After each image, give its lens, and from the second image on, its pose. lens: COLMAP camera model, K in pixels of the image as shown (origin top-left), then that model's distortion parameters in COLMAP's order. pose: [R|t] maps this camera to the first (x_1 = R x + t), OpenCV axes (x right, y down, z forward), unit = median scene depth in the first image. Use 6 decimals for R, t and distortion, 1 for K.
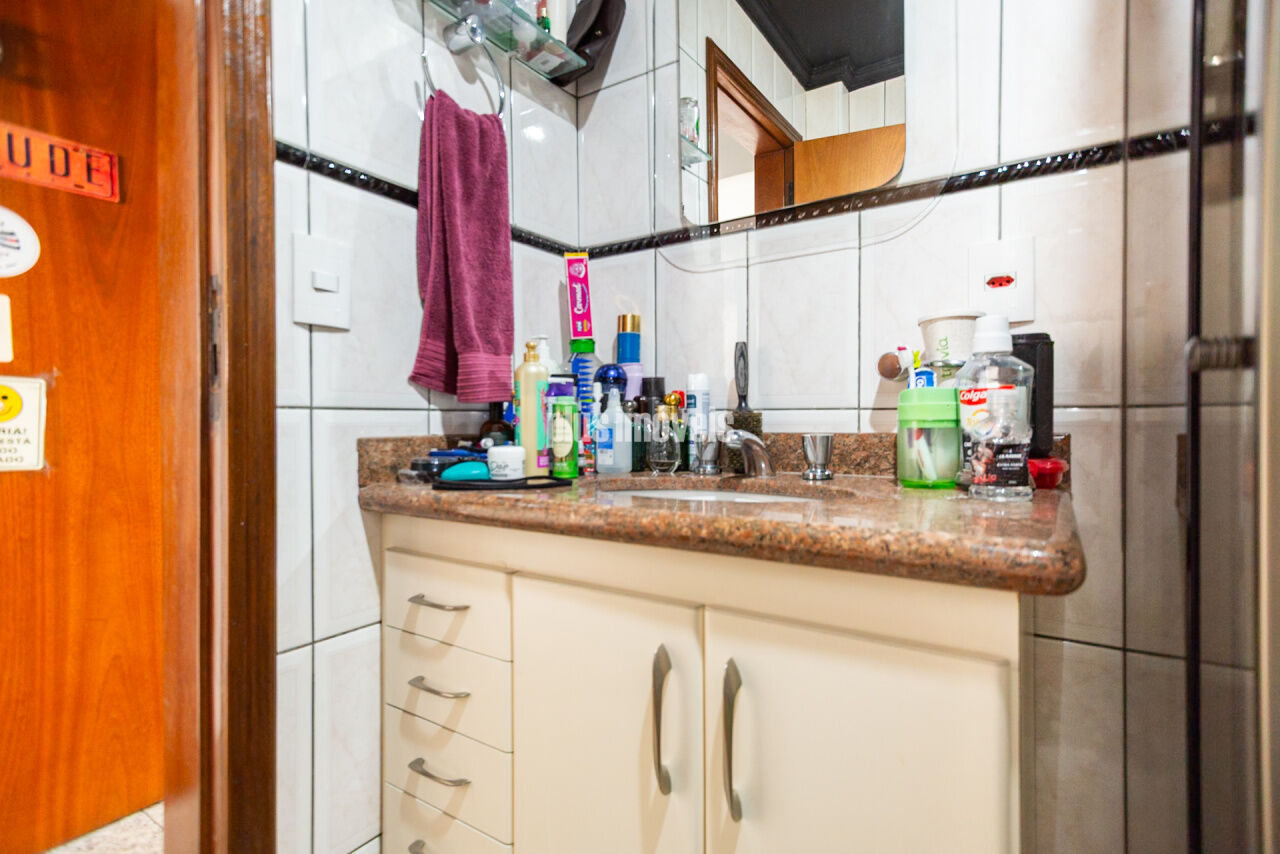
lens RADIAL K [[618.6, 0, 630.6], [0, 618.6, 429.8], [0, 0, 1]] dist [0.001443, 0.002688]
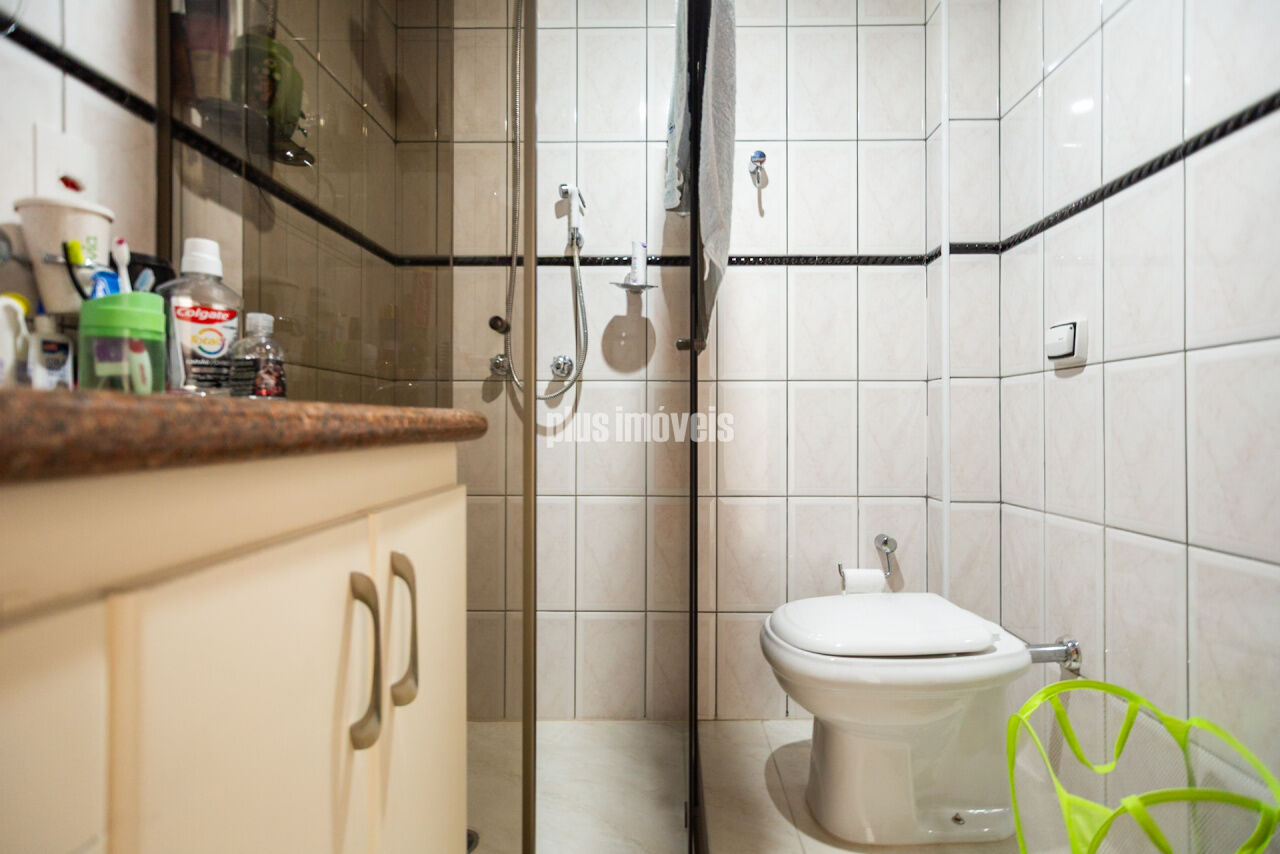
lens RADIAL K [[618.6, 0, 646.1], [0, 618.6, 422.6], [0, 0, 1]] dist [0.001443, 0.002688]
pose [[-0.565822, 0.007057, 0.824497, -0.591404], [0.015819, 0.999872, 0.002298, 0.111979], [-0.824376, 0.014343, -0.565861, 0.821114]]
